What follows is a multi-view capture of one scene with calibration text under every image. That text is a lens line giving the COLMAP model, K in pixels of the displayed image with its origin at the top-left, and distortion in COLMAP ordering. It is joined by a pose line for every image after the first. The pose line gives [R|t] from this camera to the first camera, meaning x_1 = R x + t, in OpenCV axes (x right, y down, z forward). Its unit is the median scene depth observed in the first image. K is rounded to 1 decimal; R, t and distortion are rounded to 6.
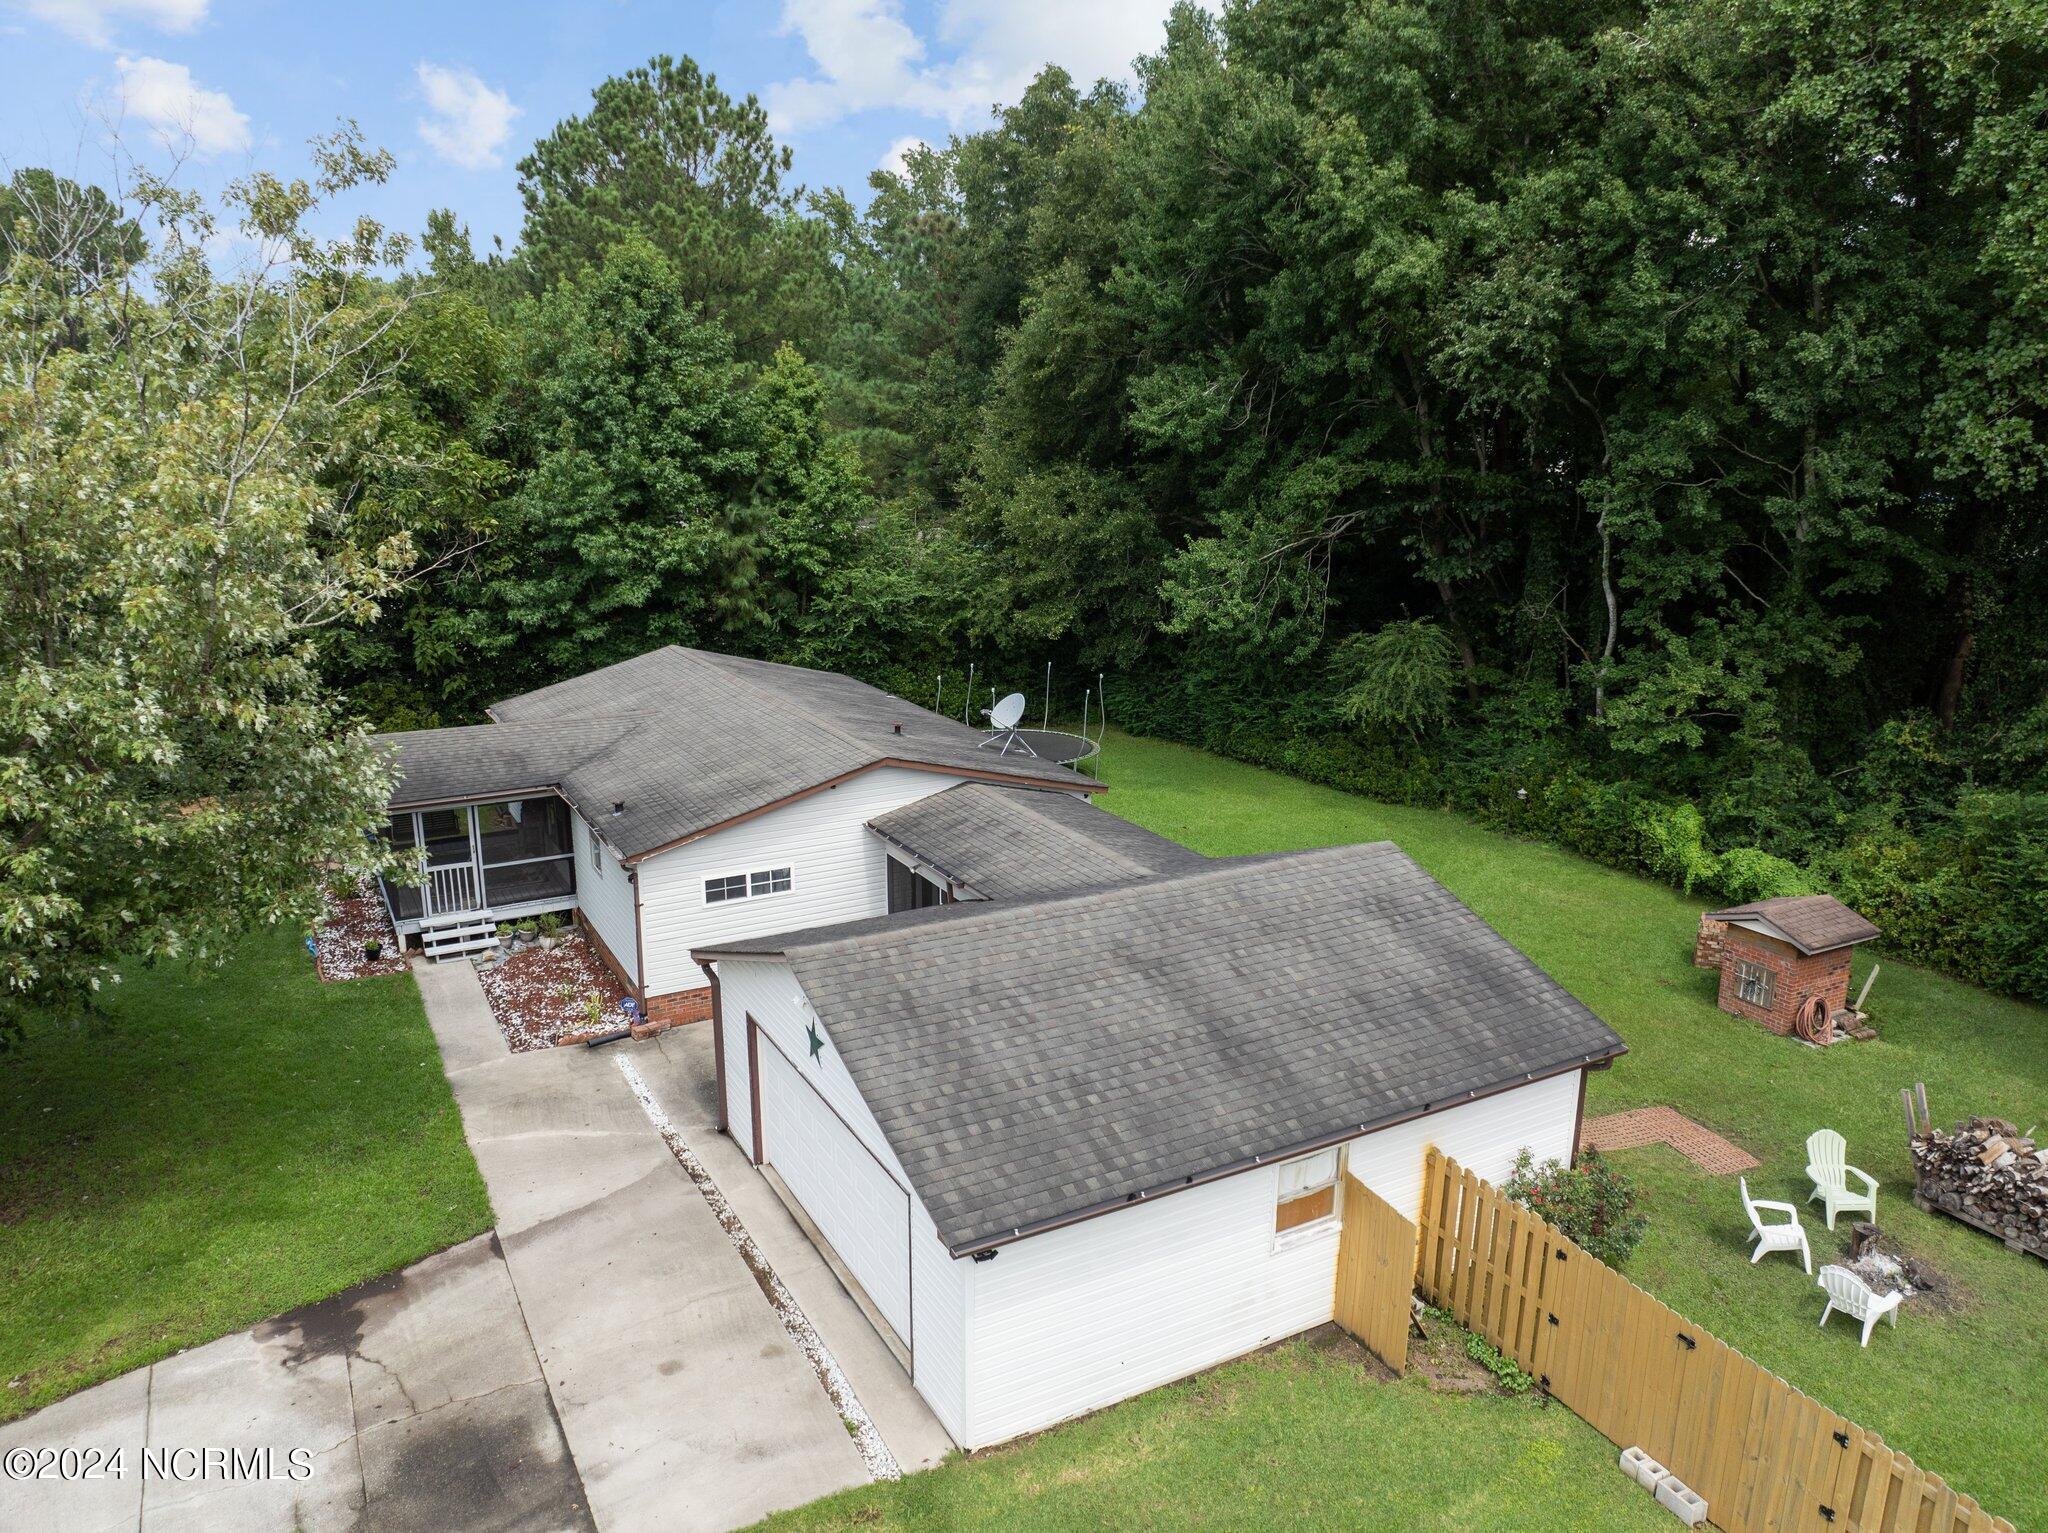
lens RADIAL K [[1438.6, 0, 1038.2], [0, 1438.6, 763.8], [0, 0, 1]] dist [-0.042593, 0.009140]
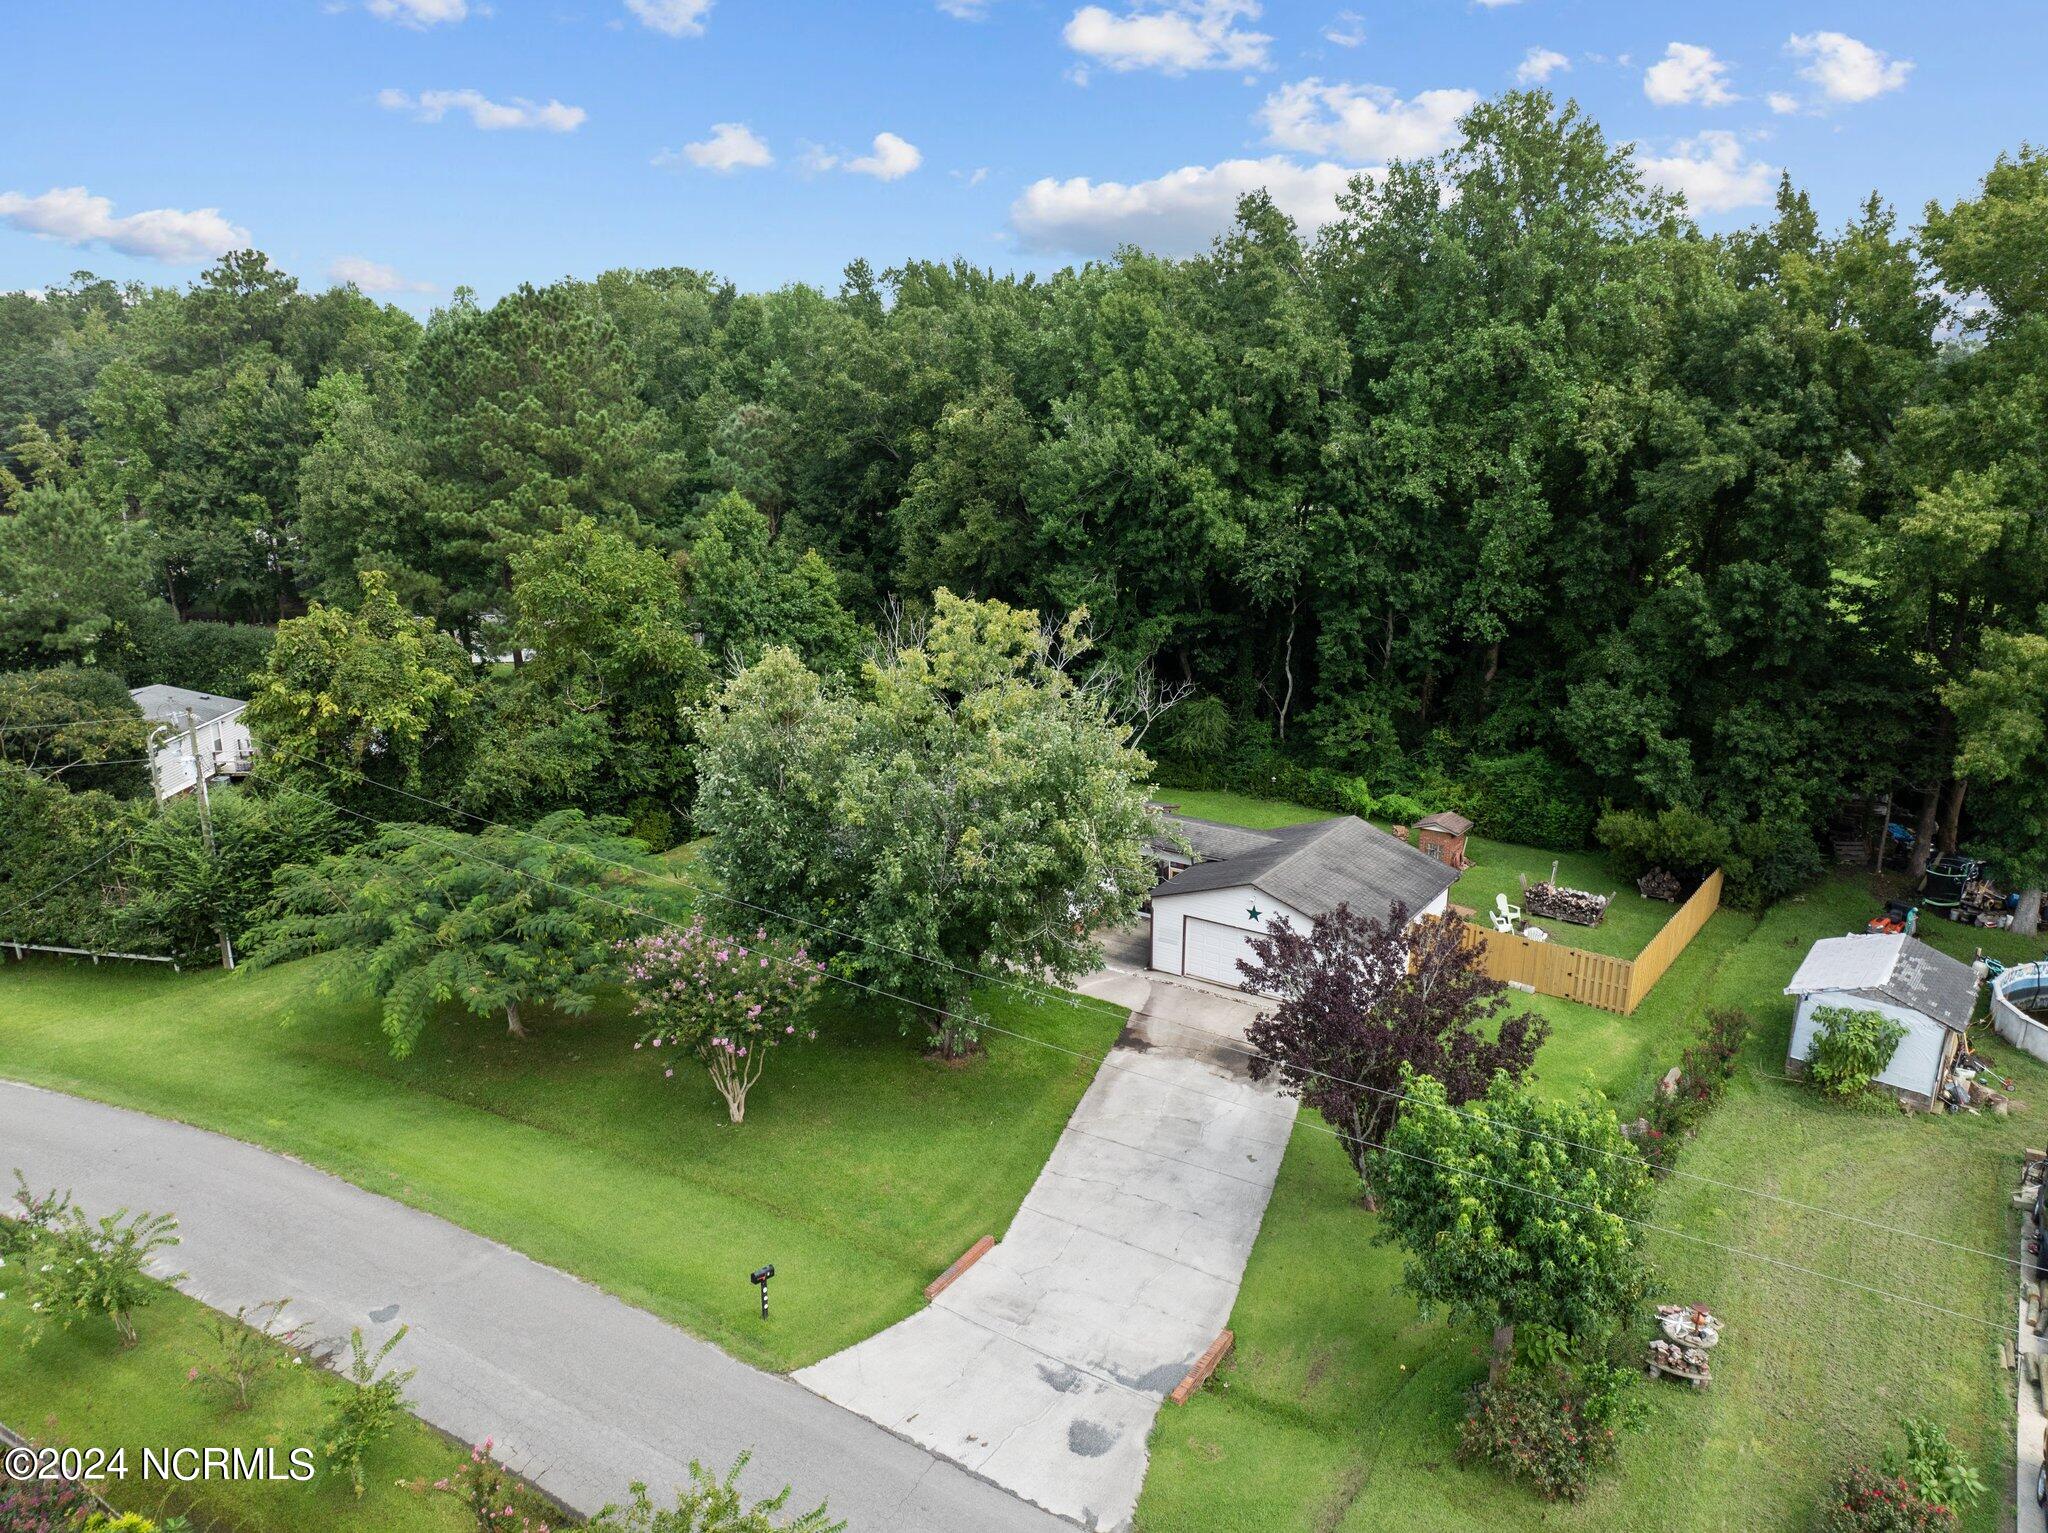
lens RADIAL K [[1433.4, 0, 1024.6], [0, 1433.4, 762.4], [0, 0, 1]] dist [-0.042354, -0.001419]
pose [[0.893259, -0.119743, 0.433301, -1.115588], [0.107559, 0.992805, 0.052627, -0.193215], [-0.436485, -0.000404, 0.899711, -0.868612]]
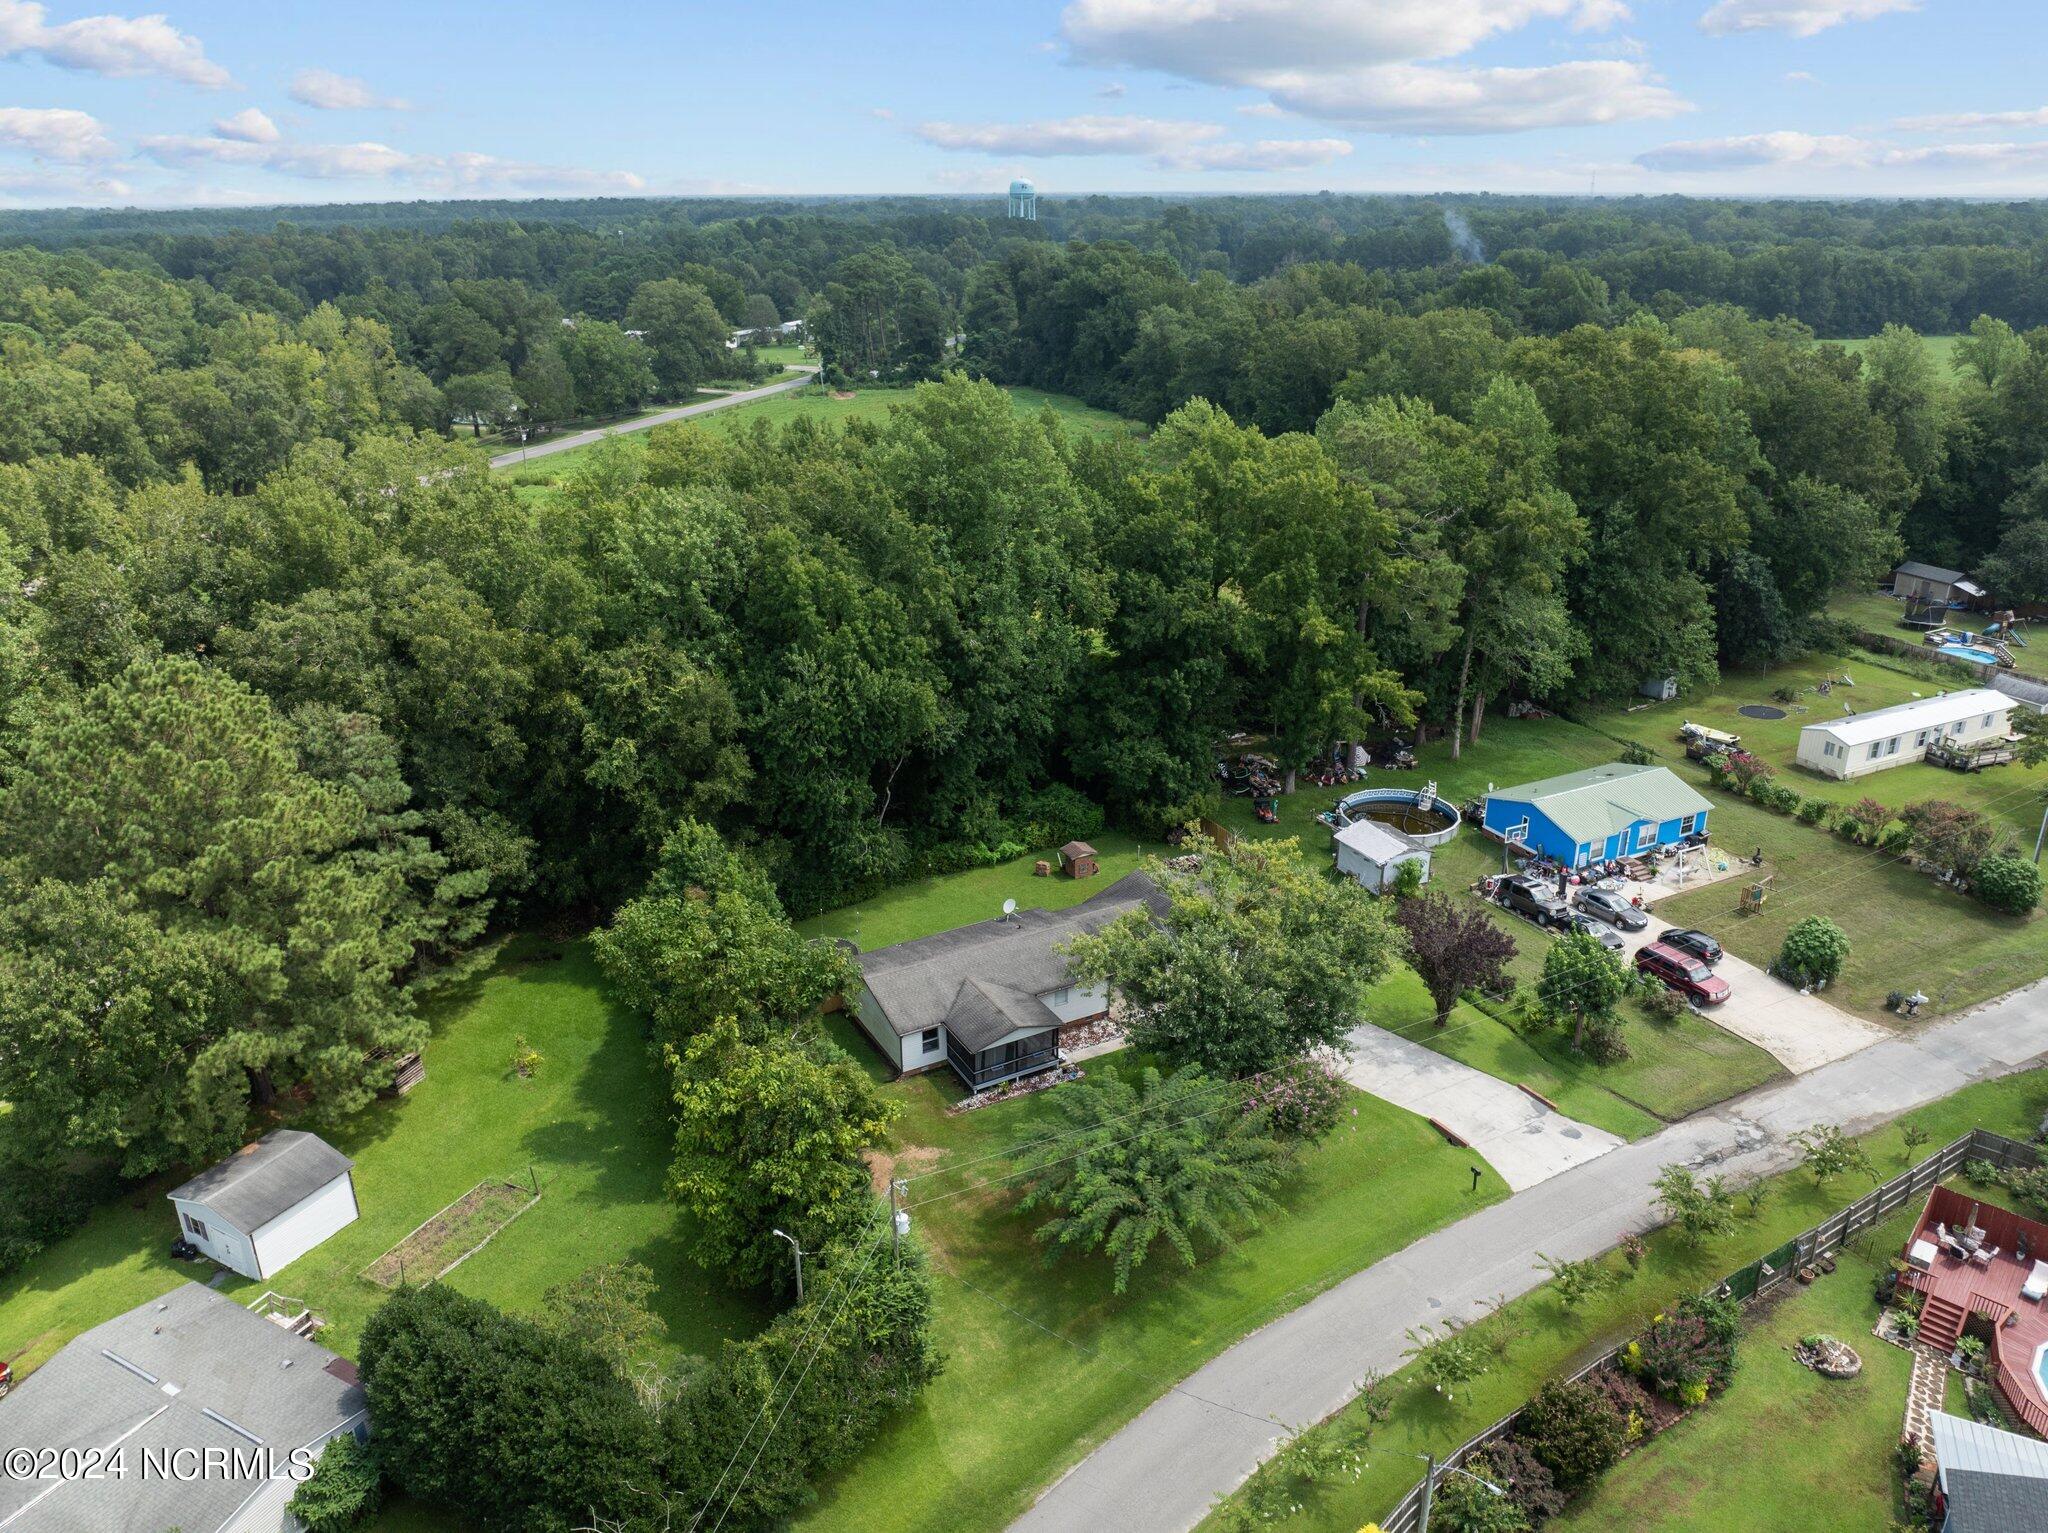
lens RADIAL K [[1449.3, 0, 1021.8], [0, 1449.3, 766.0], [0, 0, 1]] dist [-0.039110, 0.002883]
pose [[0.015962, -0.375161, 0.926822, -2.978587], [0.248640, 0.899313, 0.359743, -1.516993], [-0.968465, 0.224703, 0.107635, 0.618428]]
